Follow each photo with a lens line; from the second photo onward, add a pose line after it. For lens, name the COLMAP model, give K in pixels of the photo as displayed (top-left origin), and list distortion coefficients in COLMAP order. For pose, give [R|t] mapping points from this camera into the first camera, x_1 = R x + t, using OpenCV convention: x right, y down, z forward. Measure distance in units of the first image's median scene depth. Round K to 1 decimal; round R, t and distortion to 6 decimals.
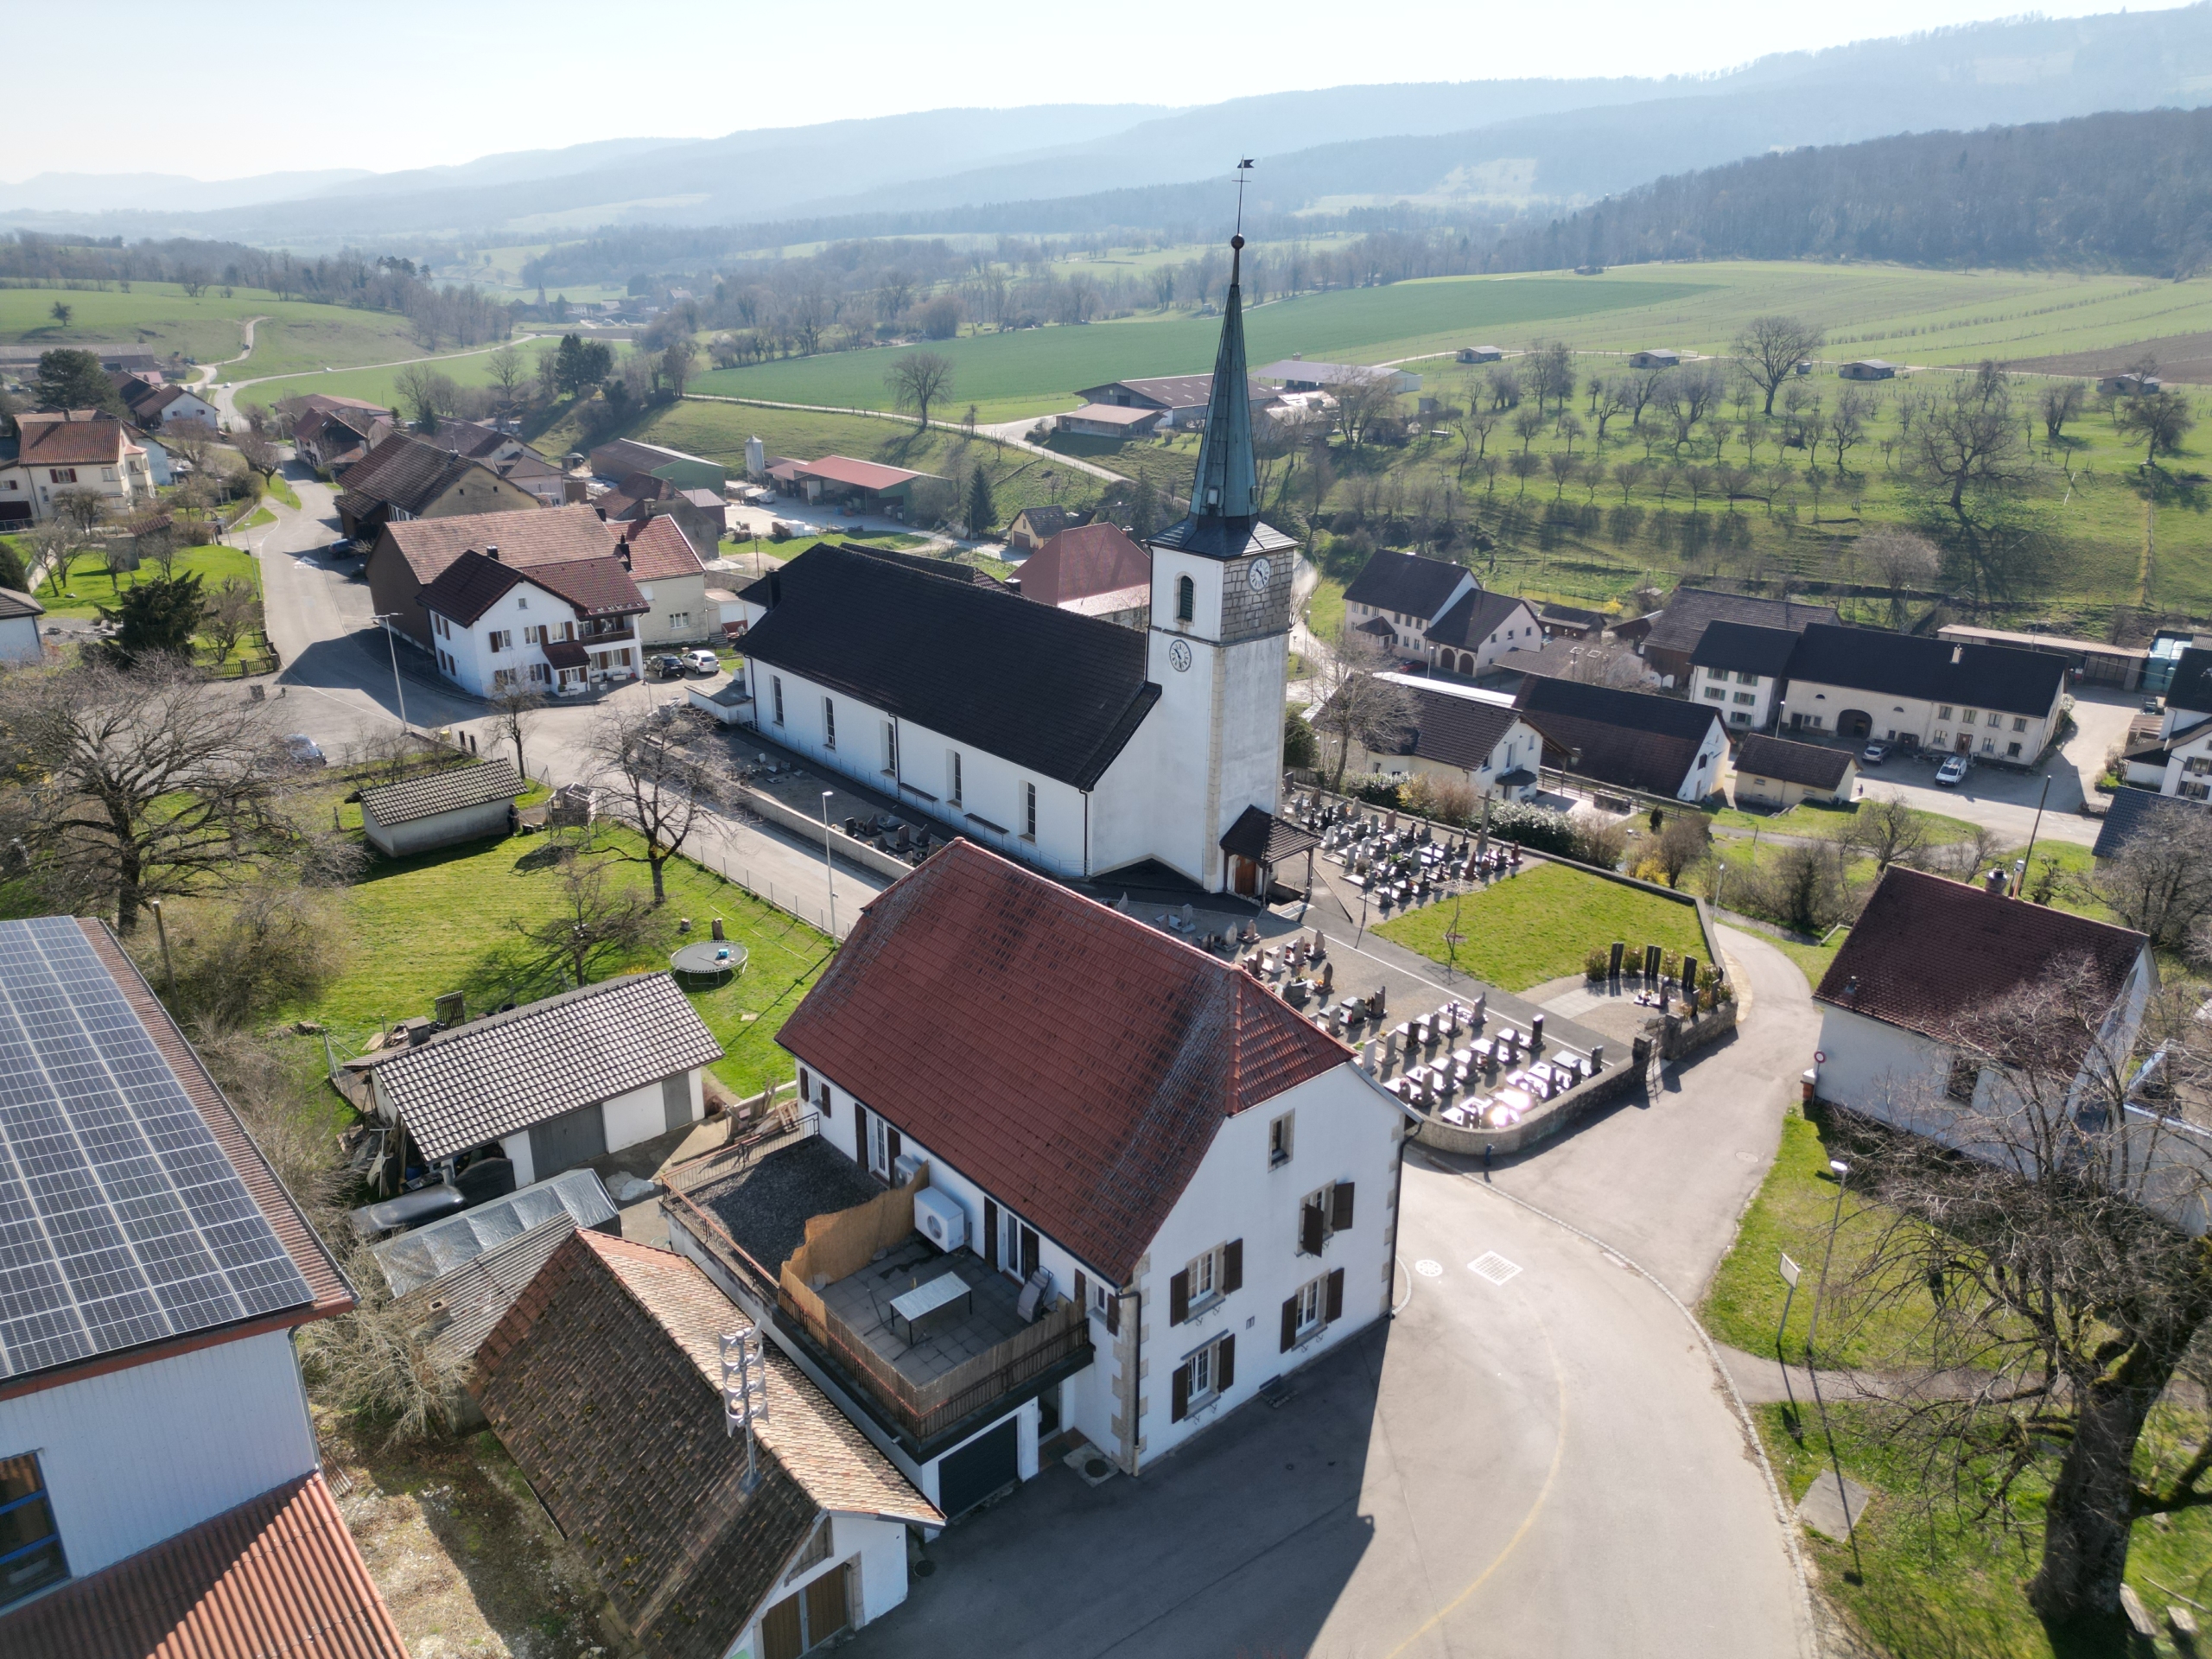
lens RADIAL K [[1531.0, 0, 1099.5], [0, 1531.0, 832.4], [0, 0, 1]] dist [0.009038, 0.002060]
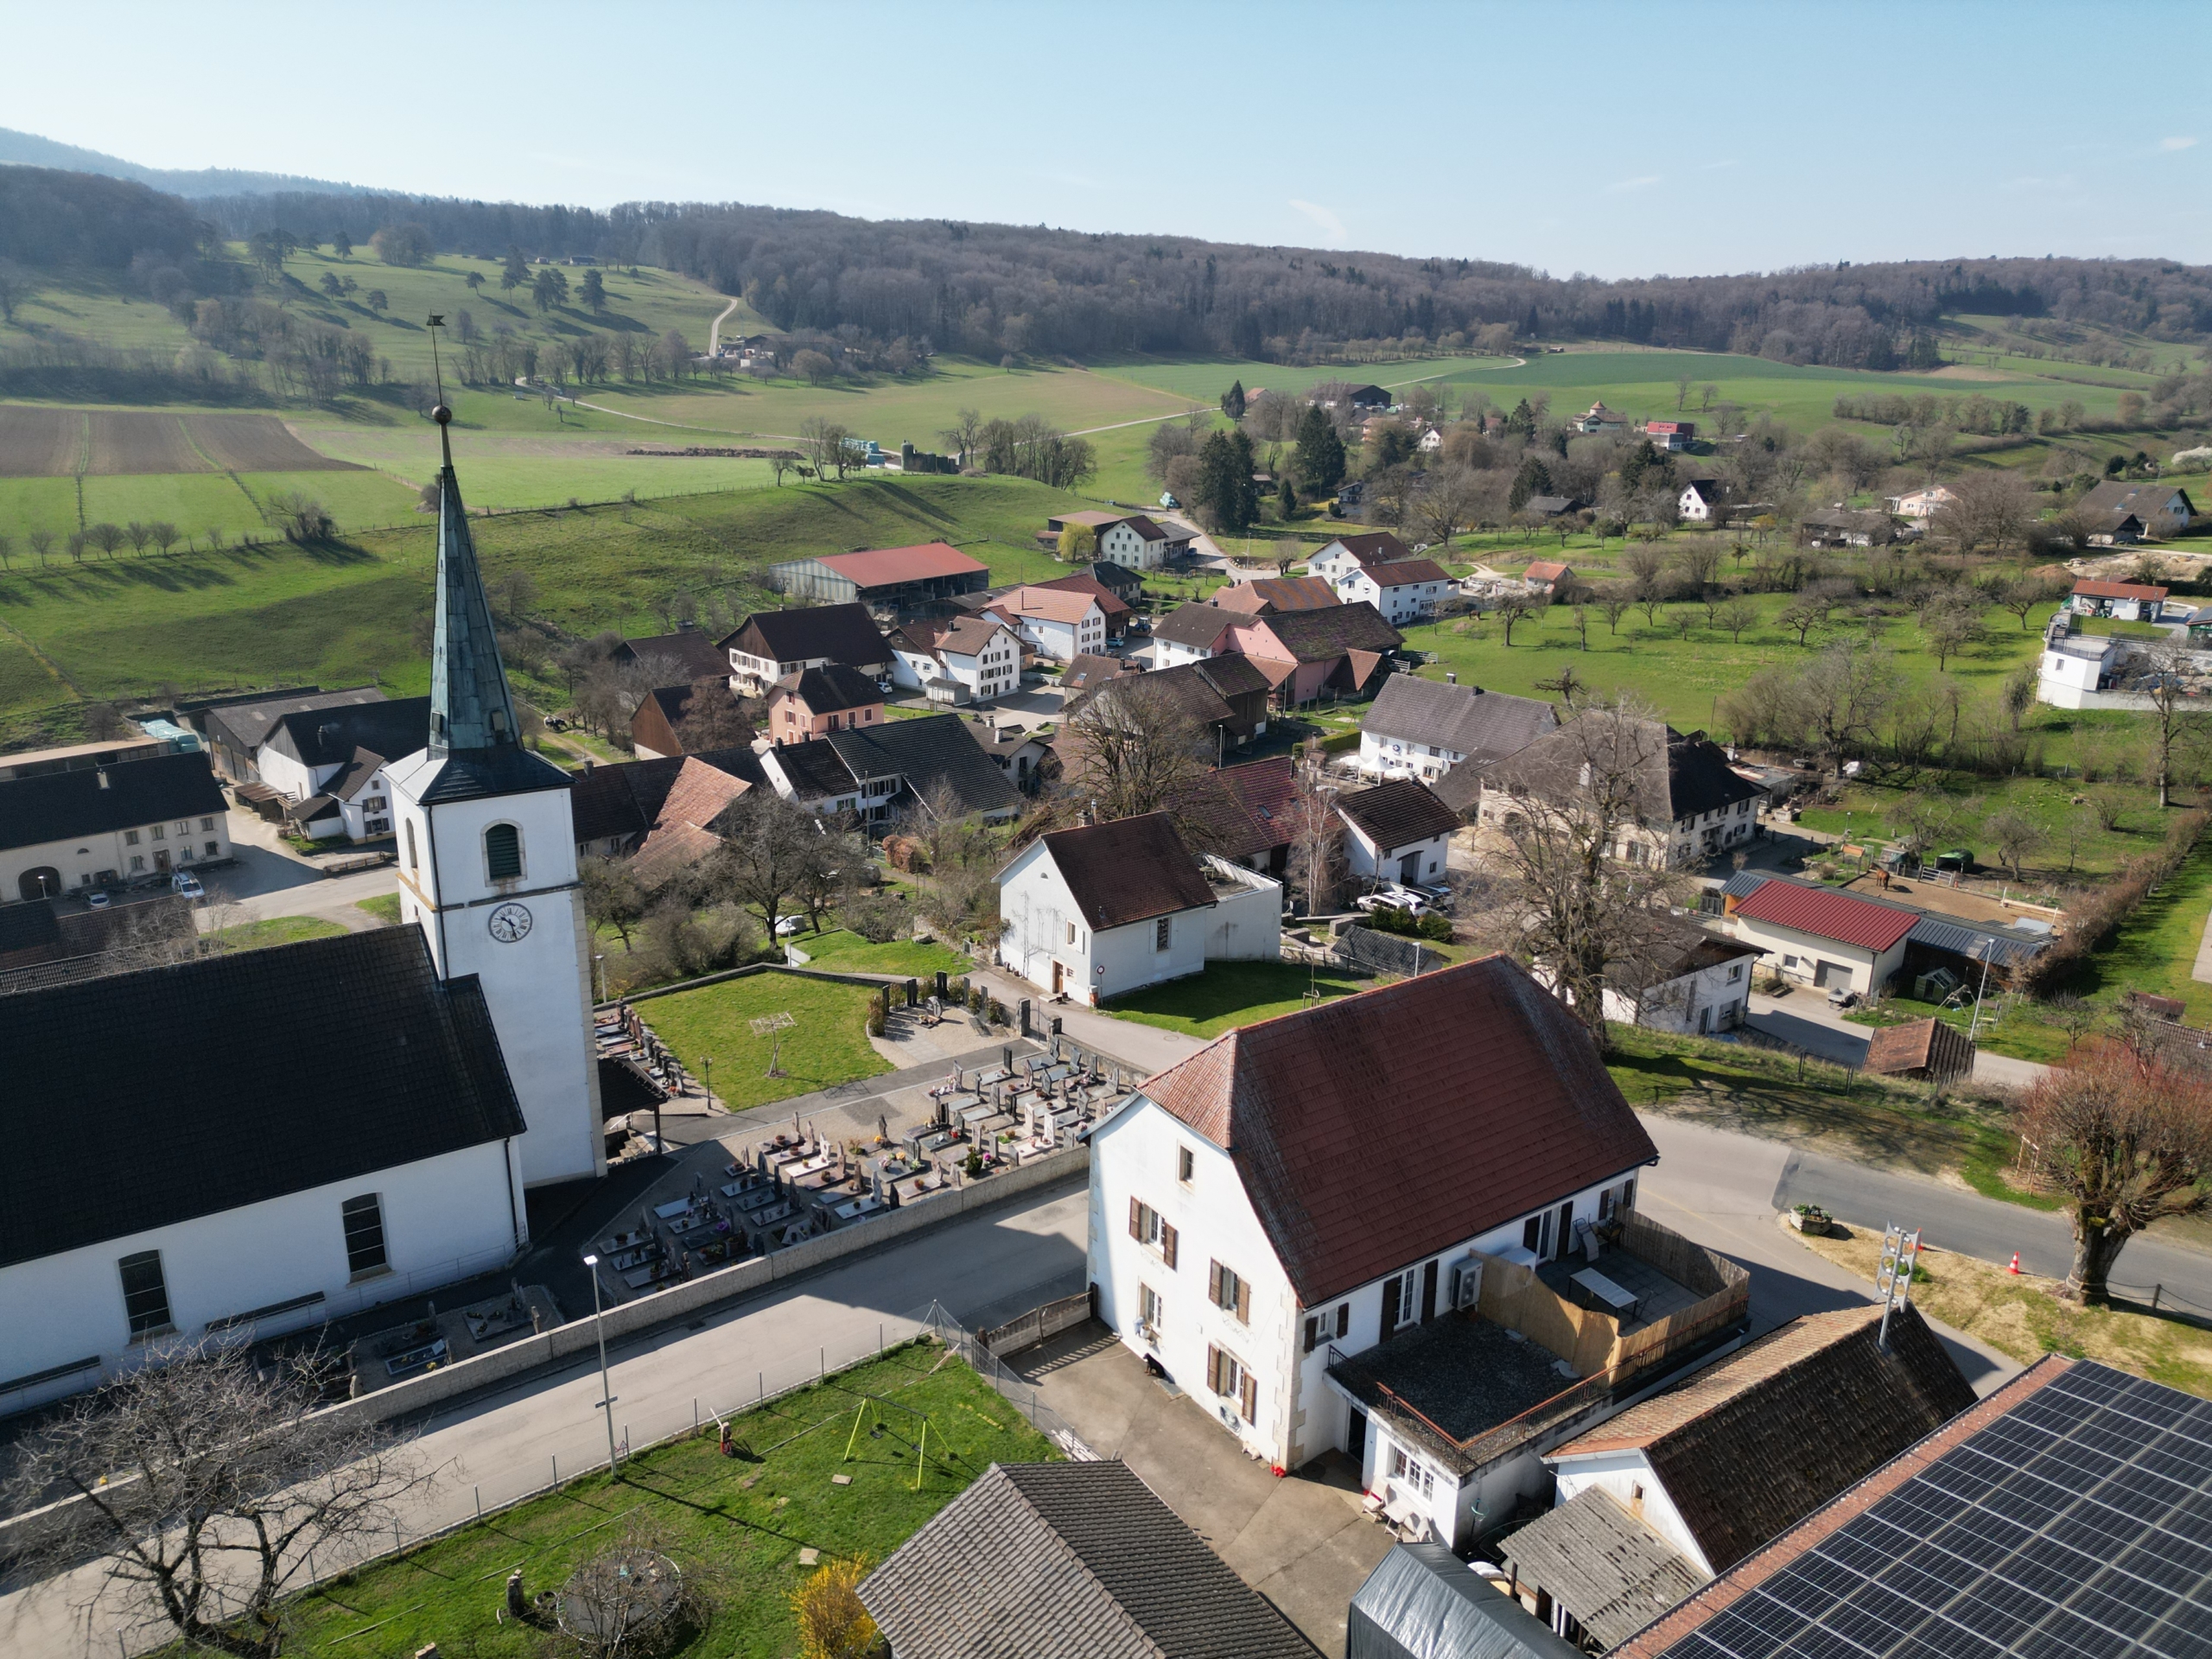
lens RADIAL K [[1531.0, 0, 1100.1], [0, 1531.0, 824.0], [0, 0, 1]] dist [0.009038, 0.002060]
pose [[0.101825, -0.296139, 0.949702, -0.297122], [0.344332, 0.906144, 0.245638, -0.115237], [-0.933310, 0.302001, 0.194238, 0.256026]]
